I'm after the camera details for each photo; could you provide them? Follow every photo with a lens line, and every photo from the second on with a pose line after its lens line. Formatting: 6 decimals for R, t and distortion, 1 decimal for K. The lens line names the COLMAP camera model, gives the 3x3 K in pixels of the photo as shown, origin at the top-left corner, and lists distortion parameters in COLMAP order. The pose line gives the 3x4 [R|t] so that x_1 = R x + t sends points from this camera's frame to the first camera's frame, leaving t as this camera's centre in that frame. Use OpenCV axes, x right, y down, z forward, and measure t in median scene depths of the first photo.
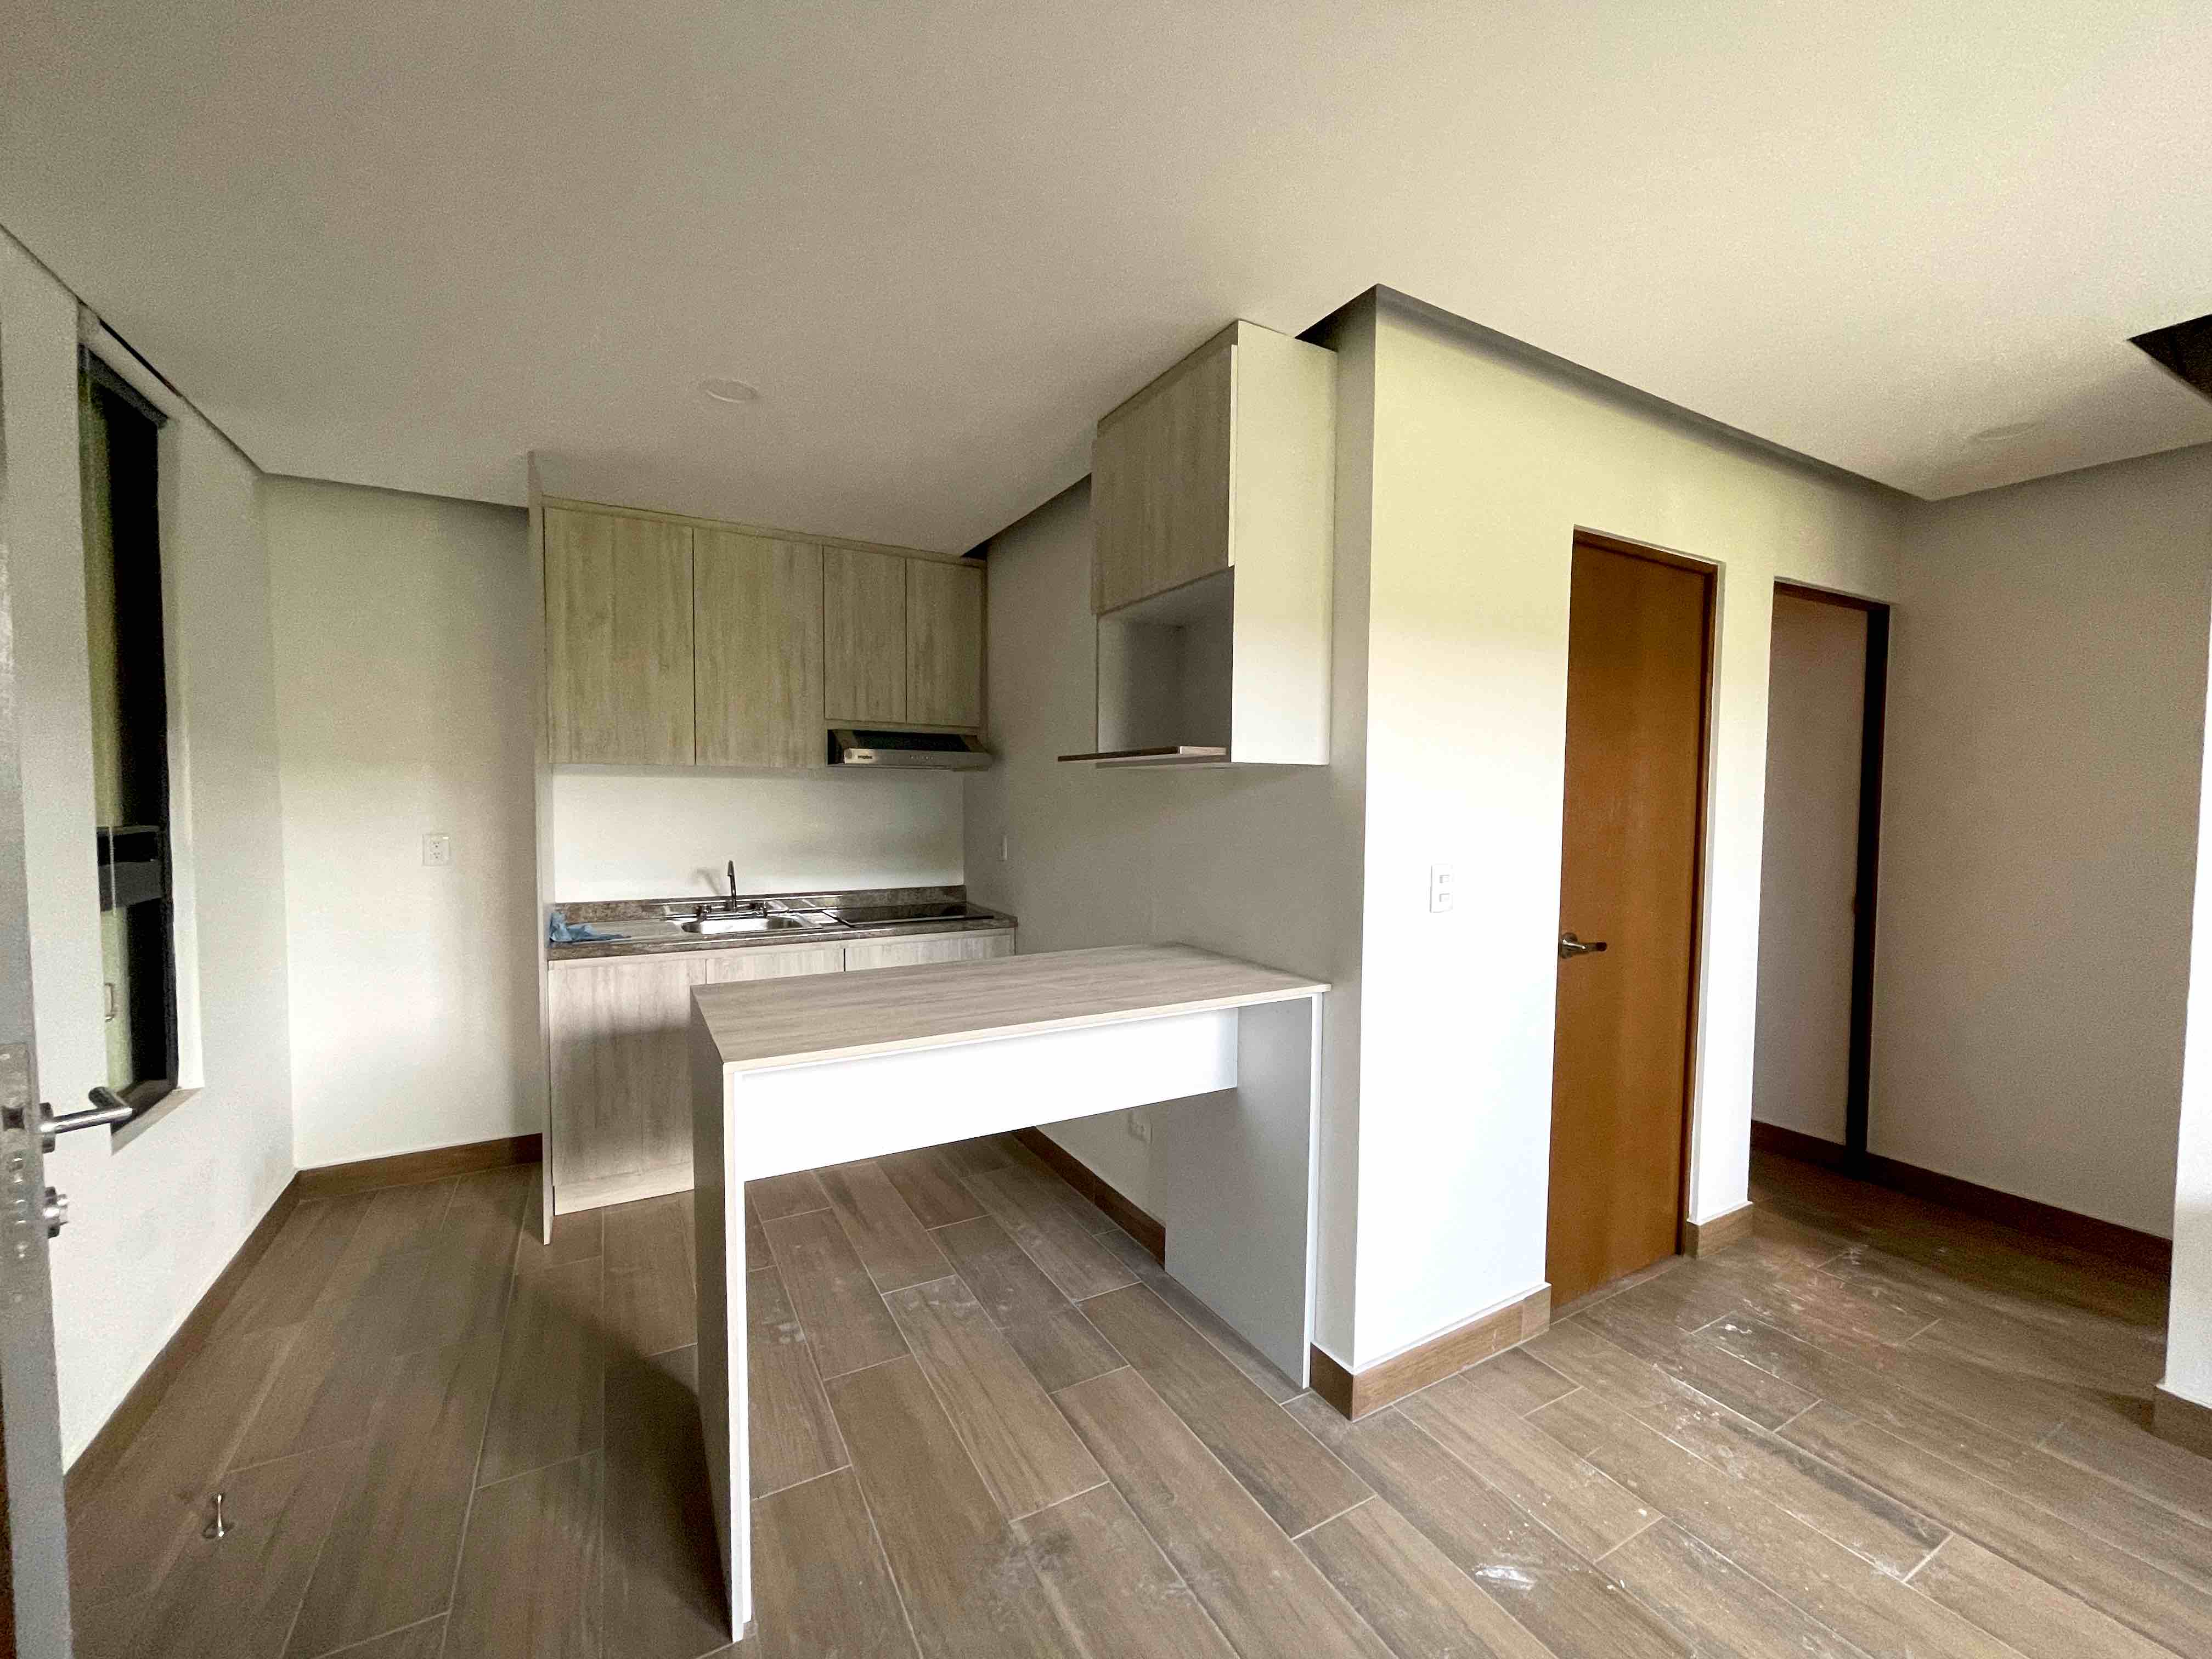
lens RADIAL K [[892.8, 0, 1102.8], [0, 892.8, 834.0], [0, 0, 1]] dist [0.004673, -0.001335]
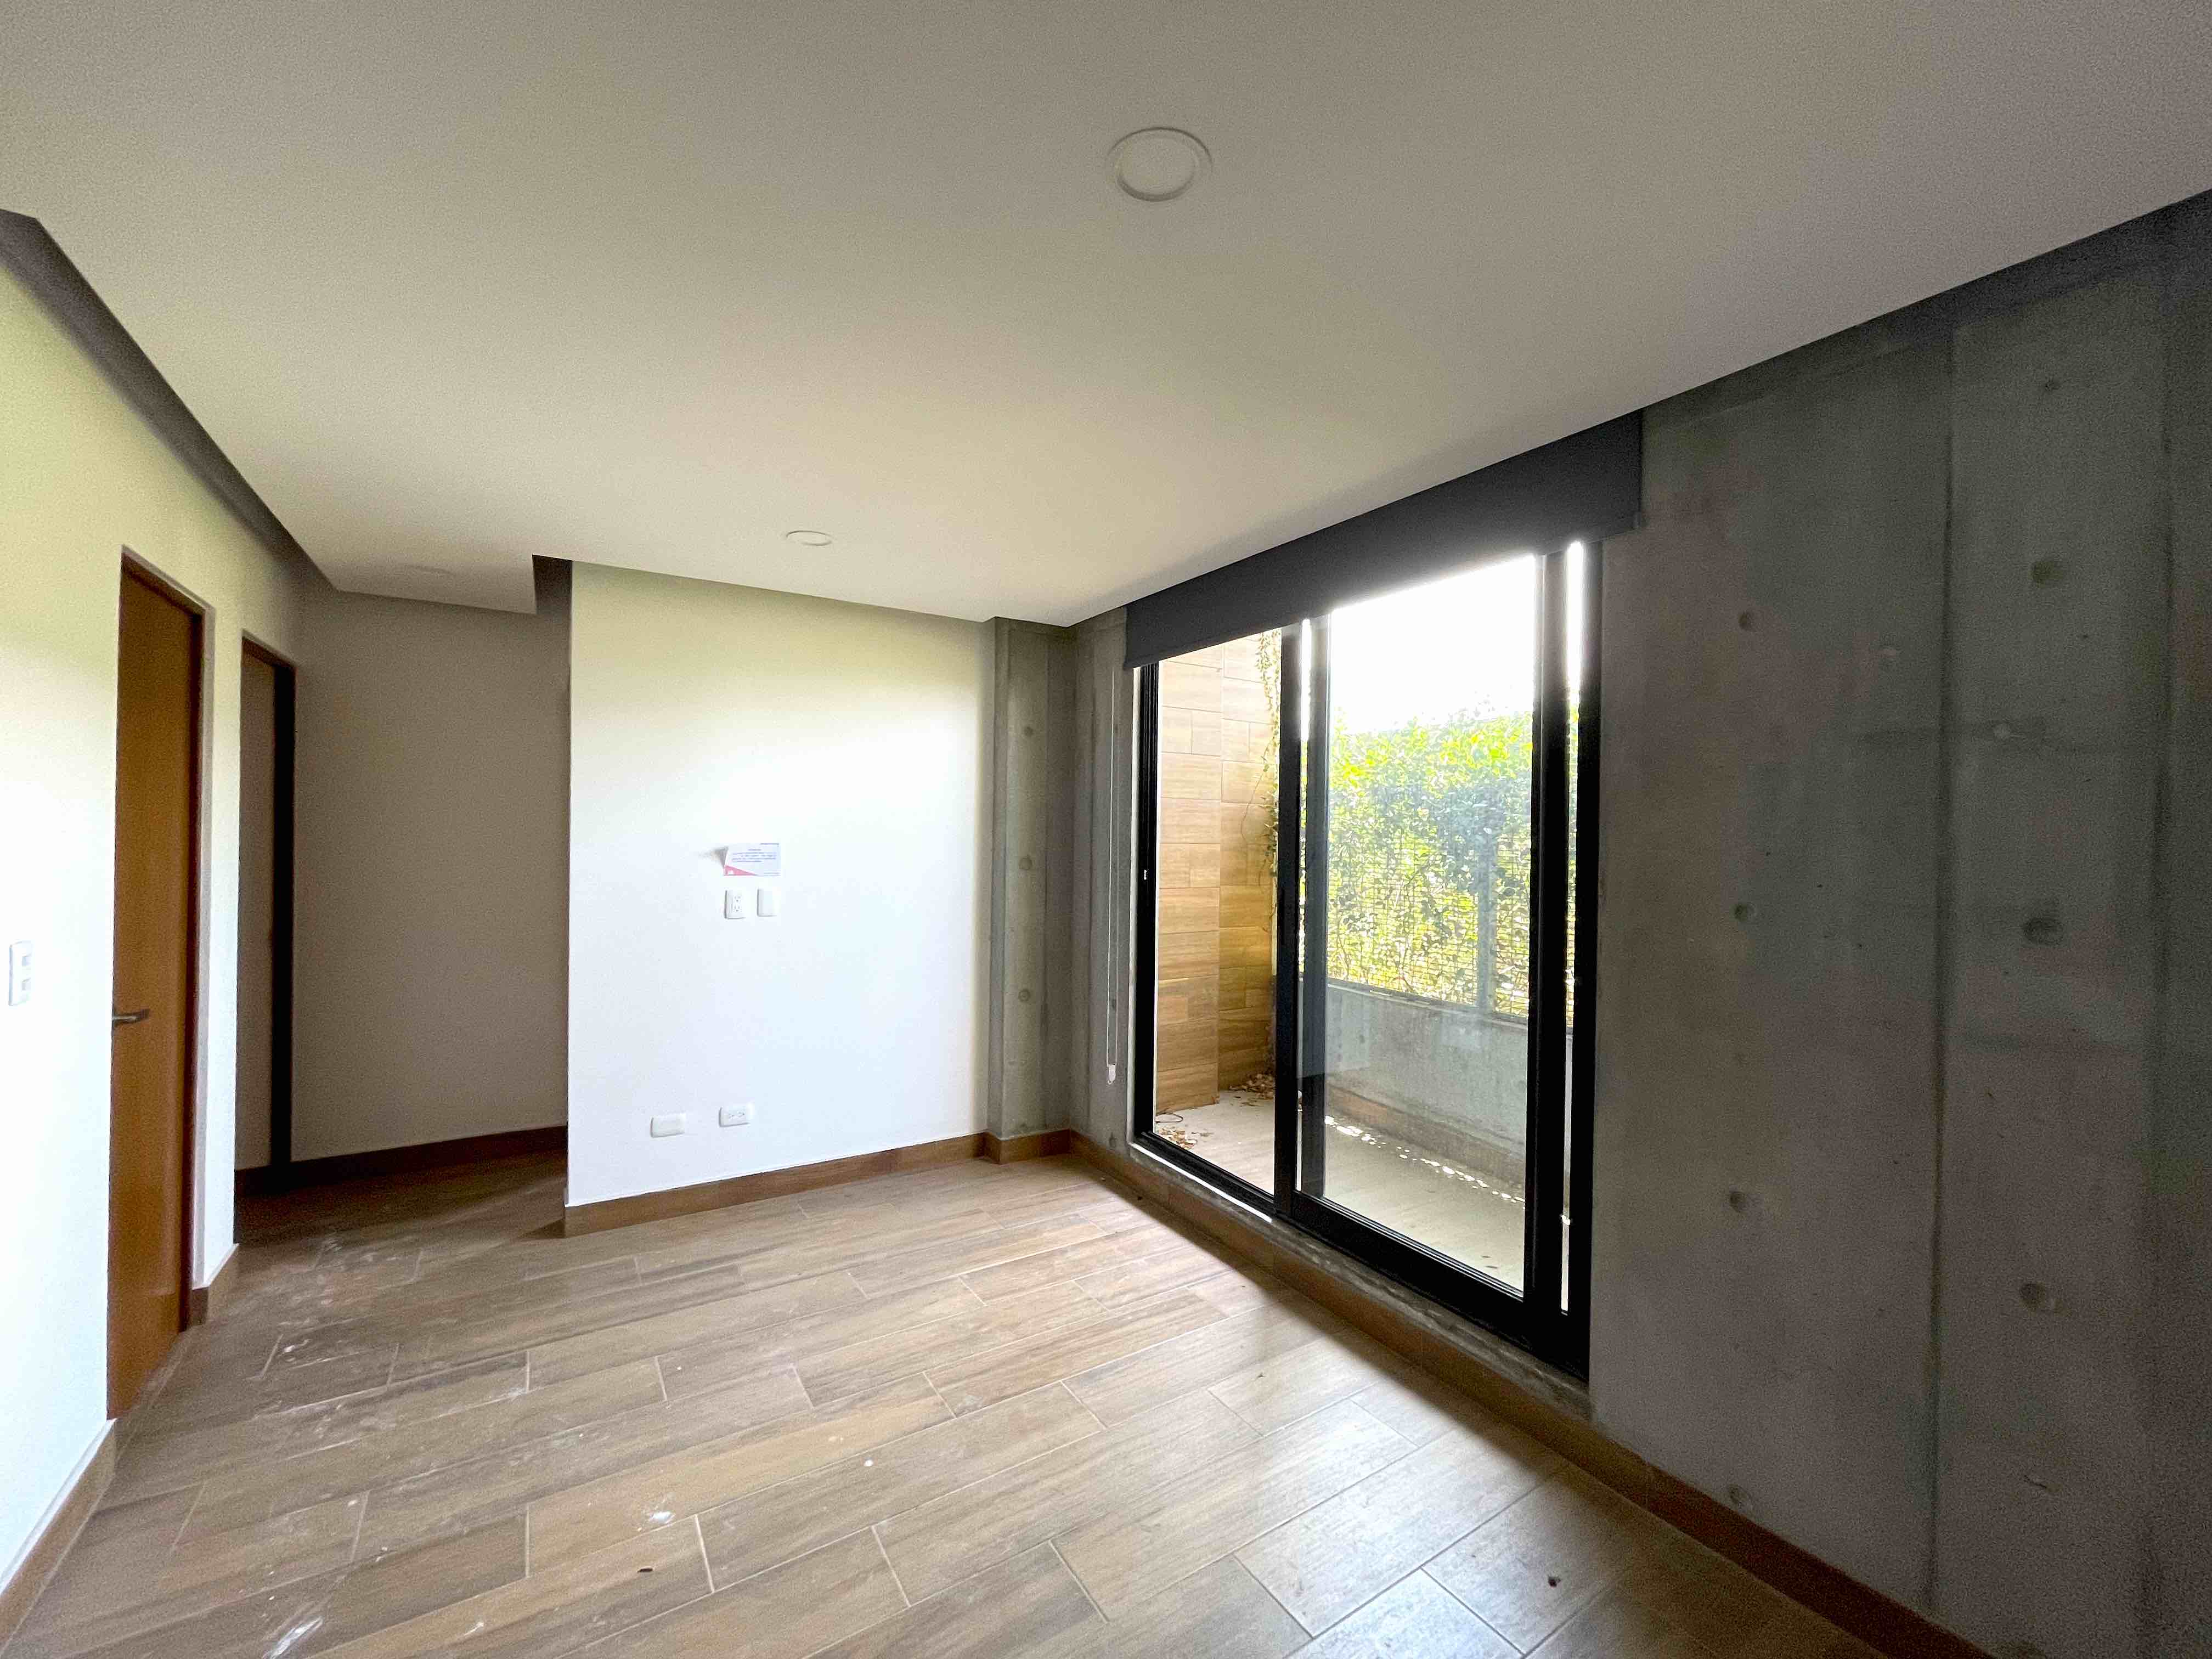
lens RADIAL K [[892.8, 0, 1105.2], [0, 892.8, 833.7], [0, 0, 1]] dist [0.004673, -0.001335]
pose [[-0.065146, -0.007478, 0.997848, -0.464004], [0.033214, 0.999402, 0.009658, -0.036979], [-0.997323, 0.033772, -0.064859, 0.102851]]
